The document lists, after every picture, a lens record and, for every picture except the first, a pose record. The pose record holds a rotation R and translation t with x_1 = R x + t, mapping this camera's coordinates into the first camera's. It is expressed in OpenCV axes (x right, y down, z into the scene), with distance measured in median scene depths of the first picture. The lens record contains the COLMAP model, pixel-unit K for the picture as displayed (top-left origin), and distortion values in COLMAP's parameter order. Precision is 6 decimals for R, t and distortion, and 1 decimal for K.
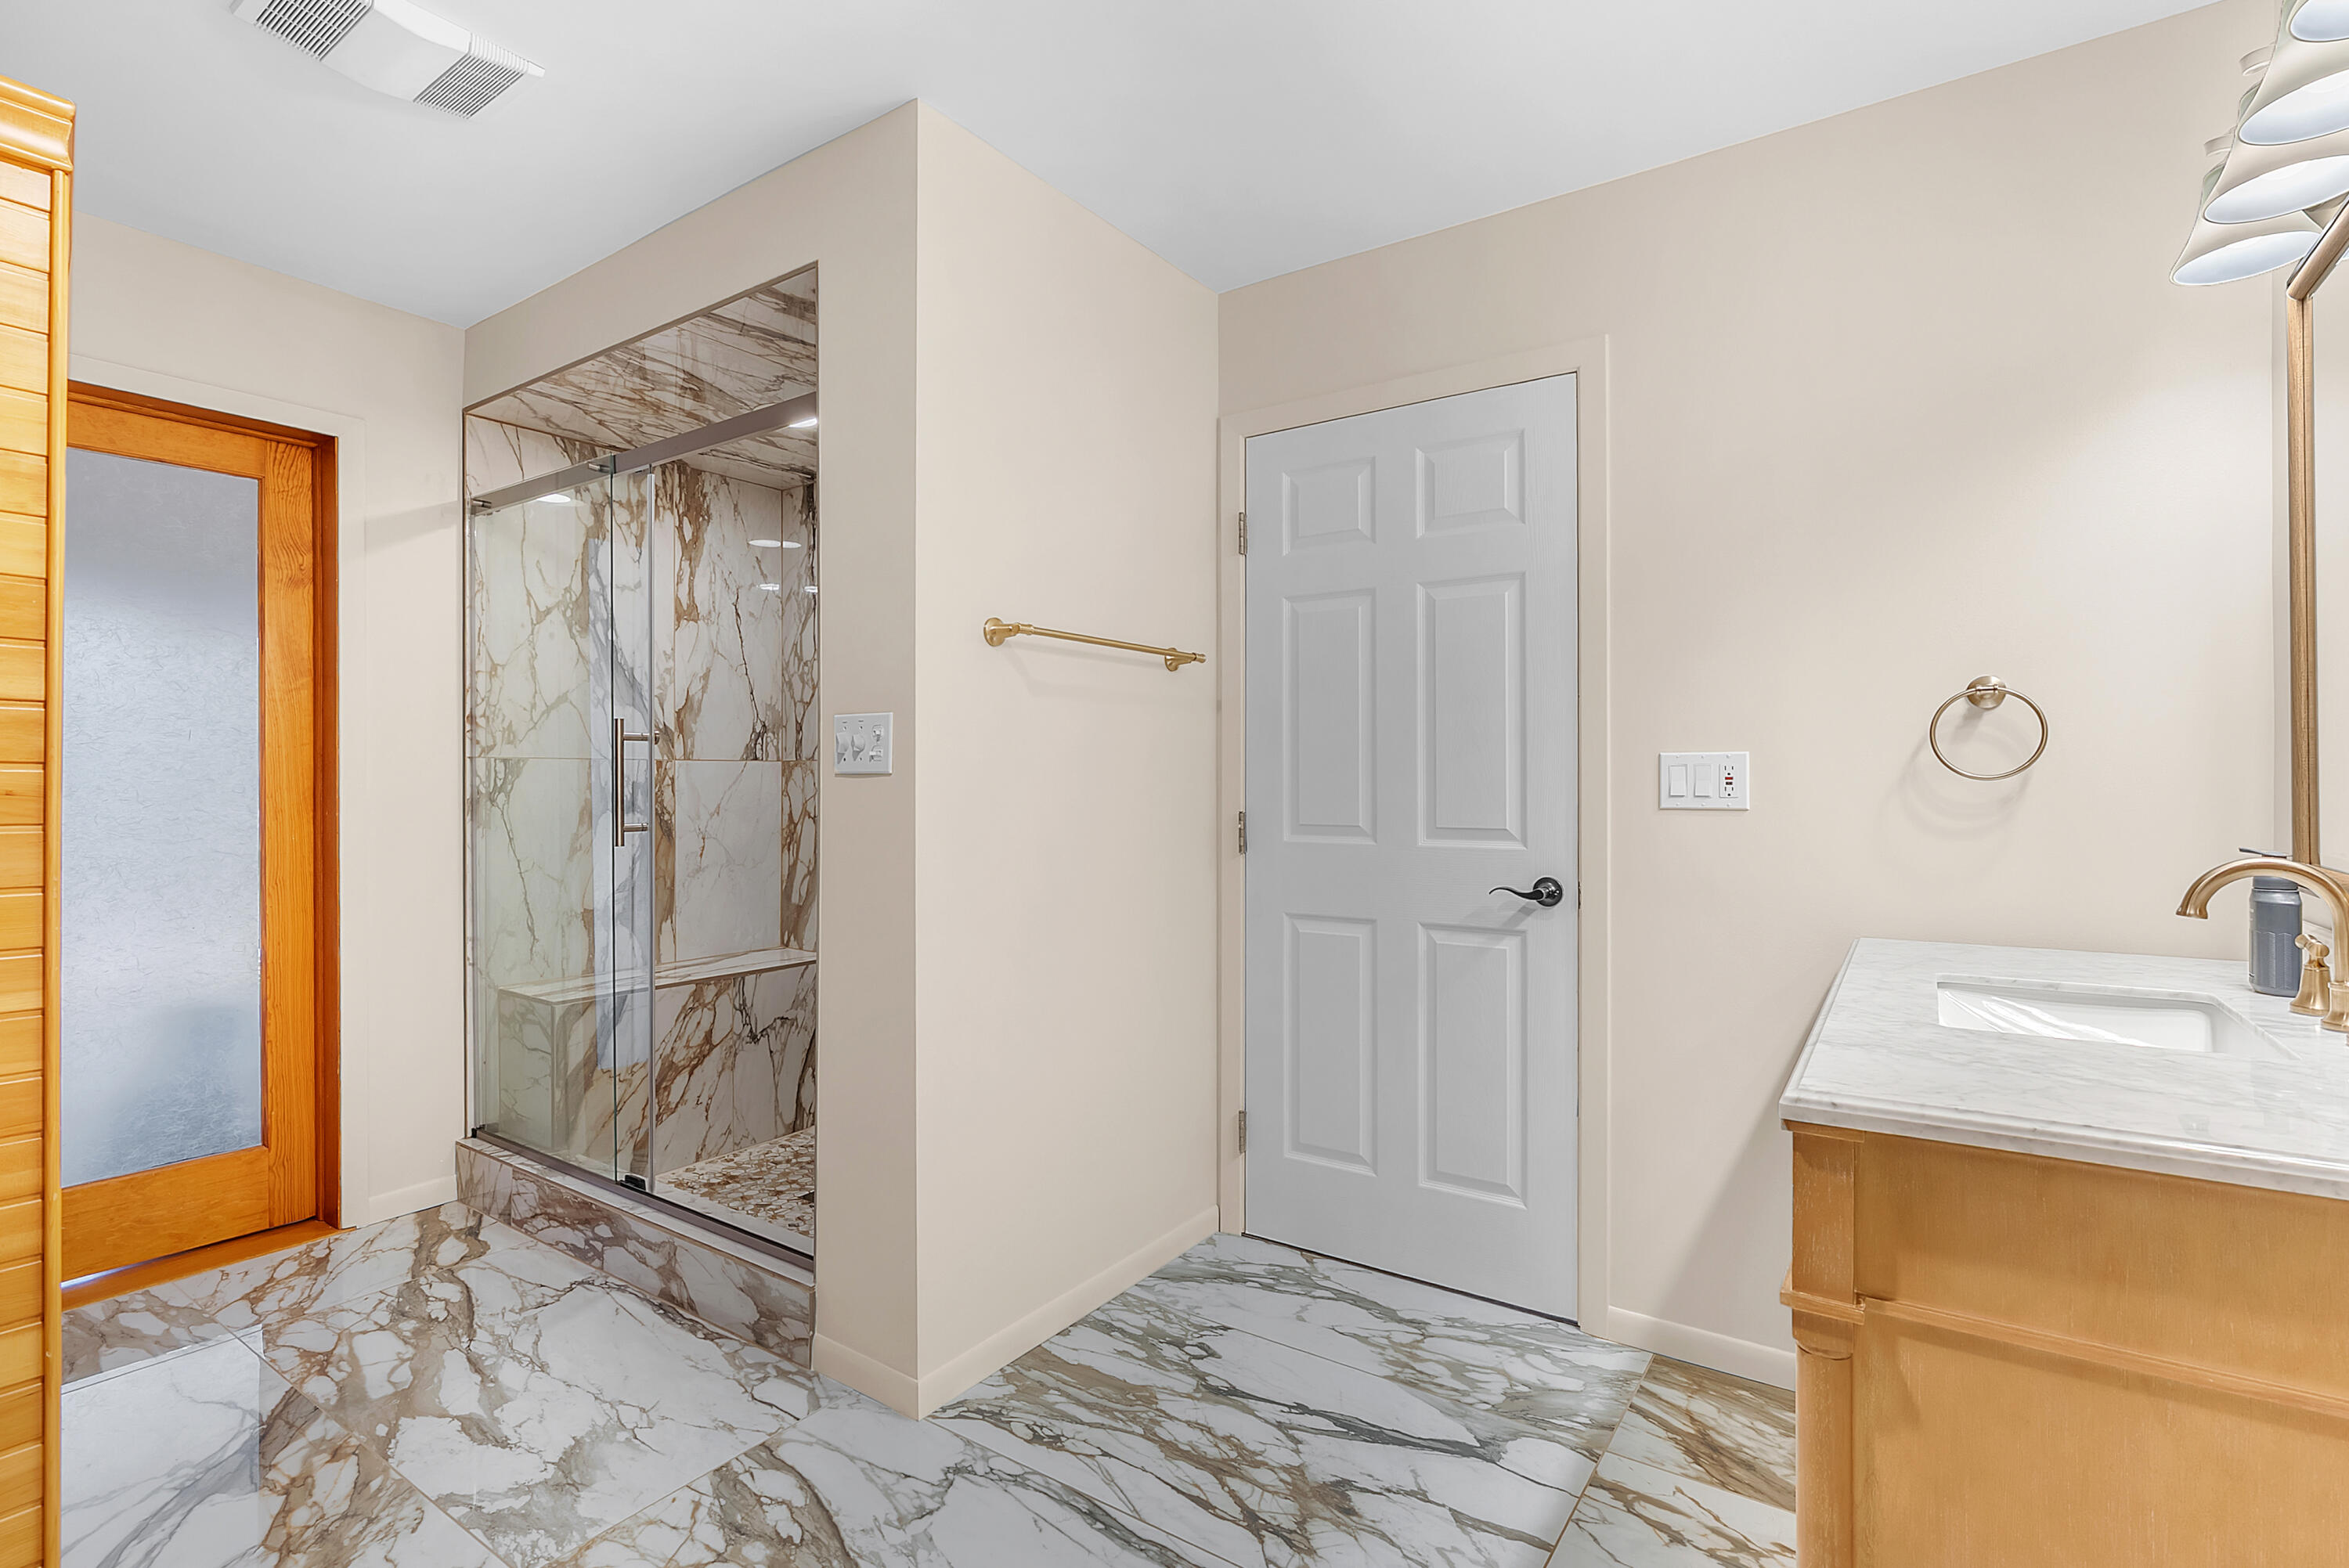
lens RADIAL K [[1115.0, 0, 1171.9], [0, 1115.0, 773.1], [0, 0, 1]] dist [-0.002290, -0.000069]
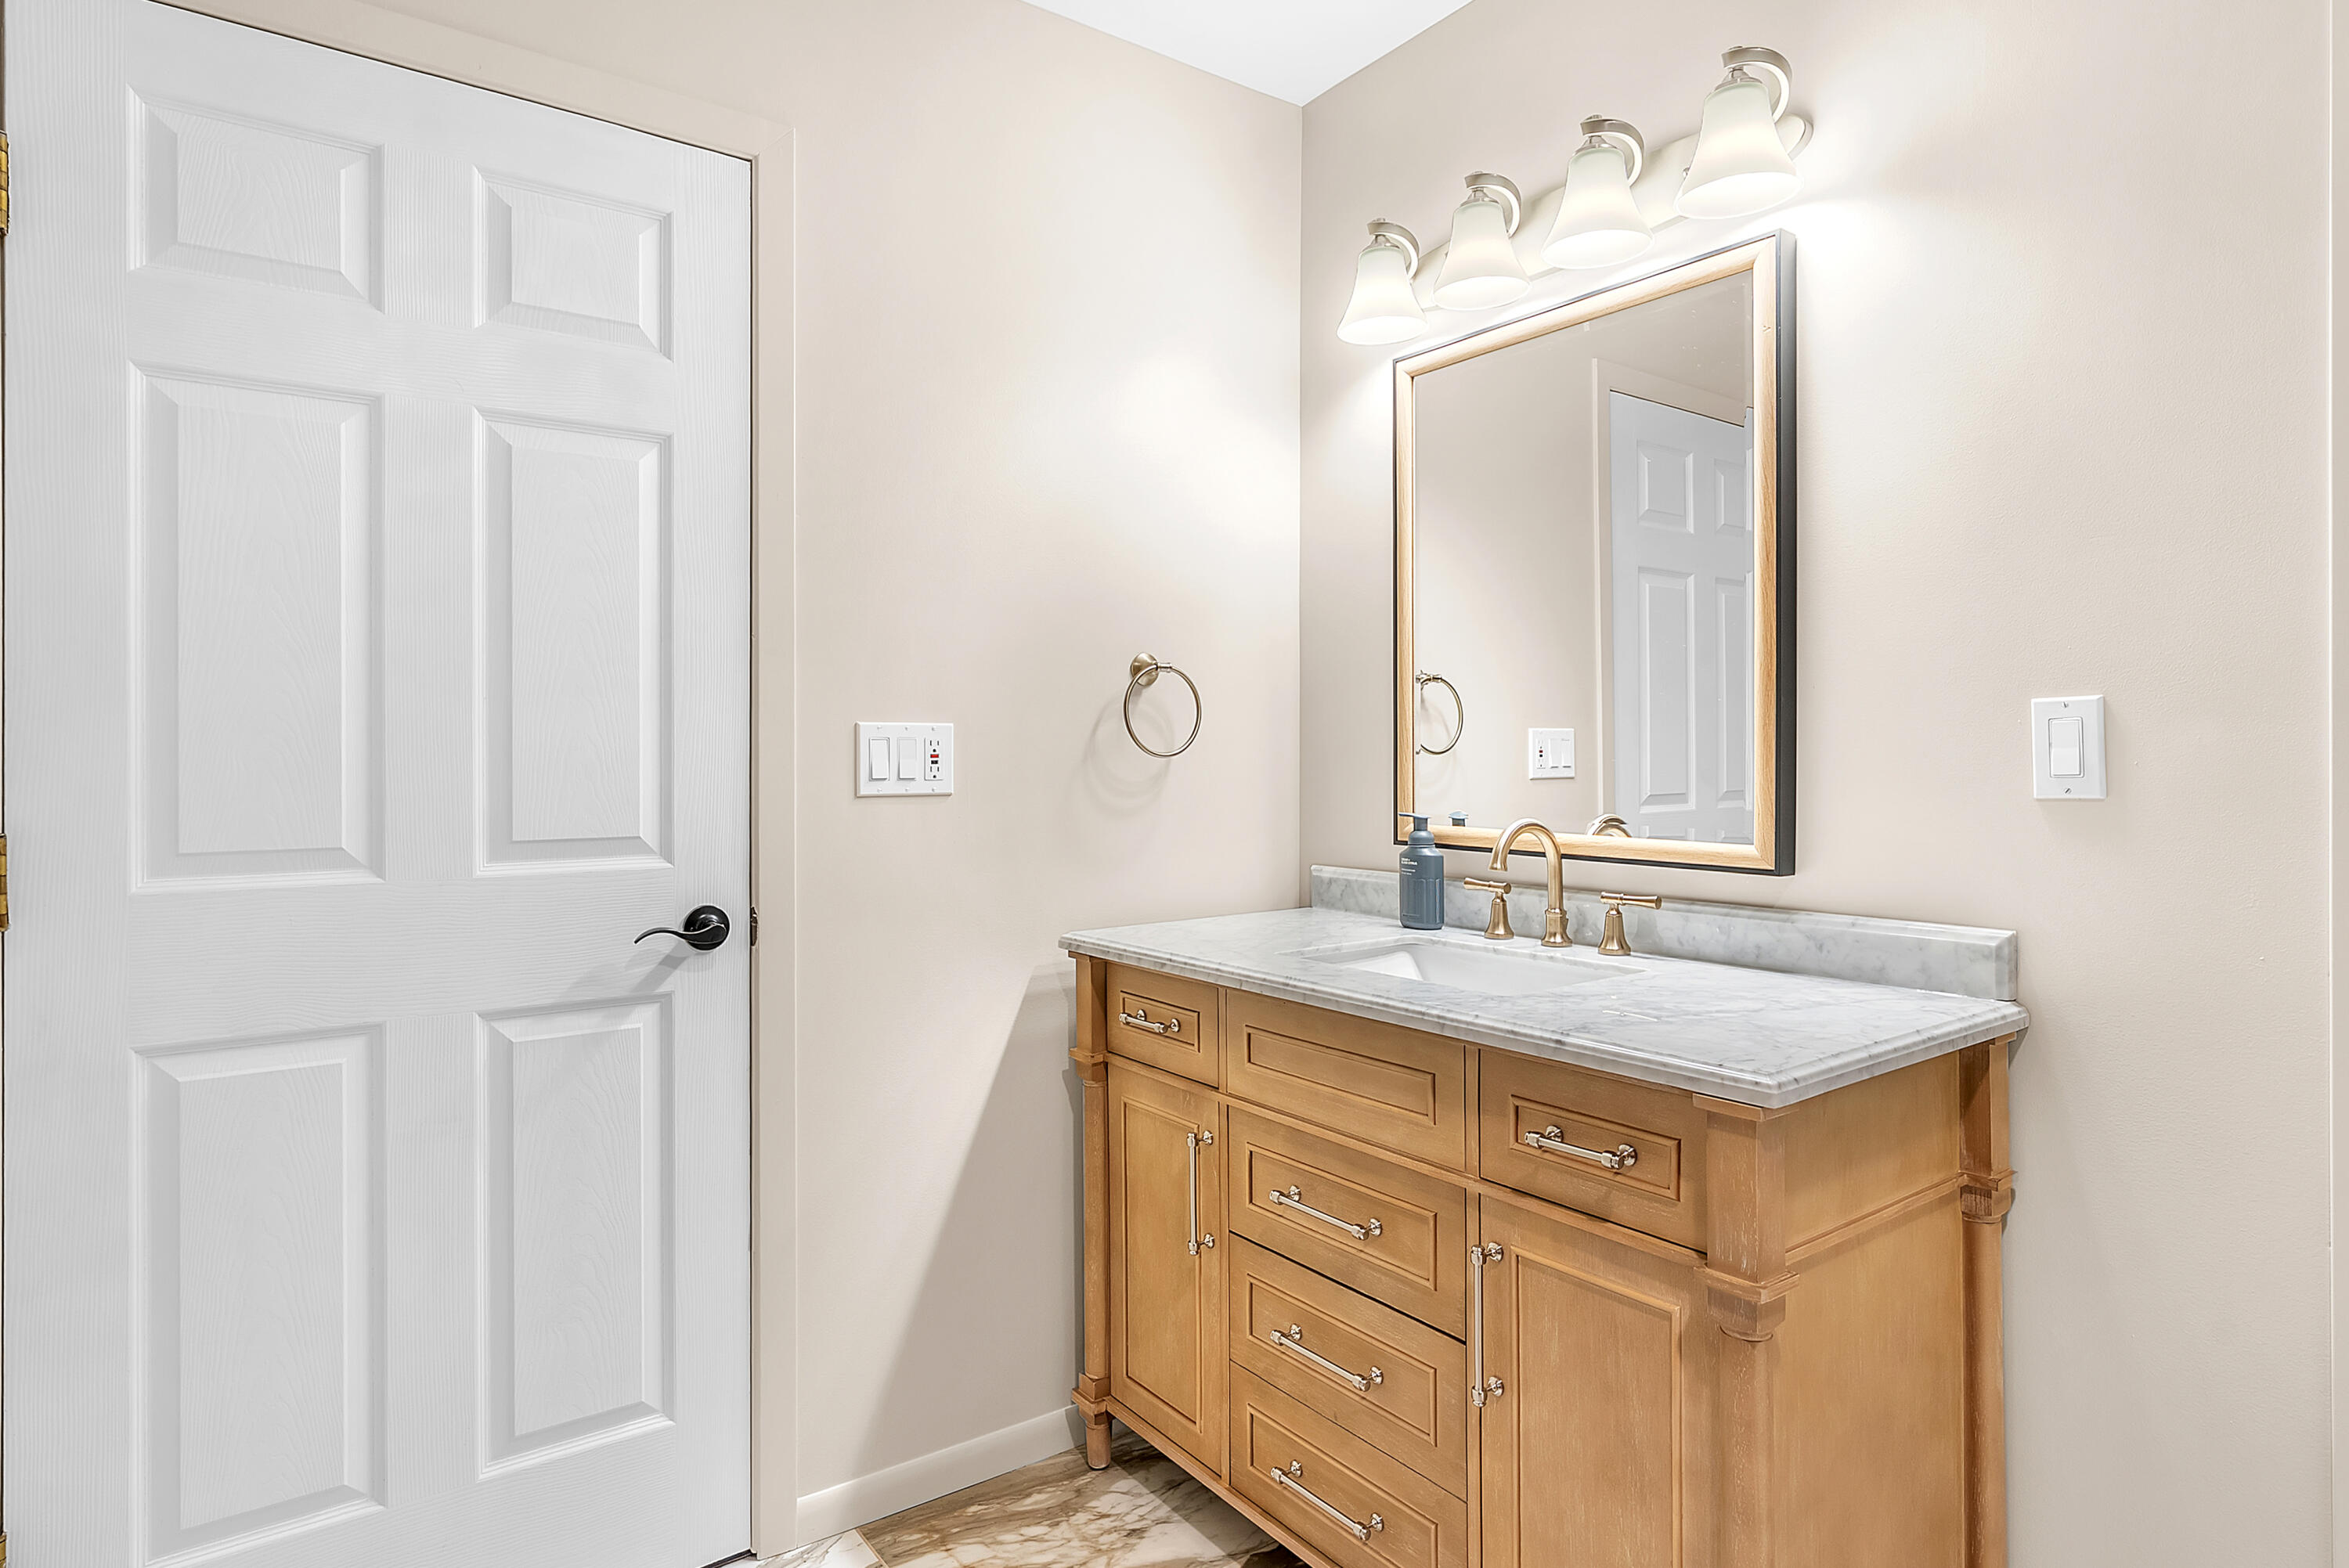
lens RADIAL K [[1289.9, 0, 1171.5], [0, 1289.9, 779.6], [0, 0, 1]] dist [0.002845, 0.000821]
pose [[0.351618, -0.007612, 0.936113, -0.280268], [0.006594, 0.999962, 0.005655, 0.016185], [-0.936120, 0.004185, 0.351655, 0.469806]]
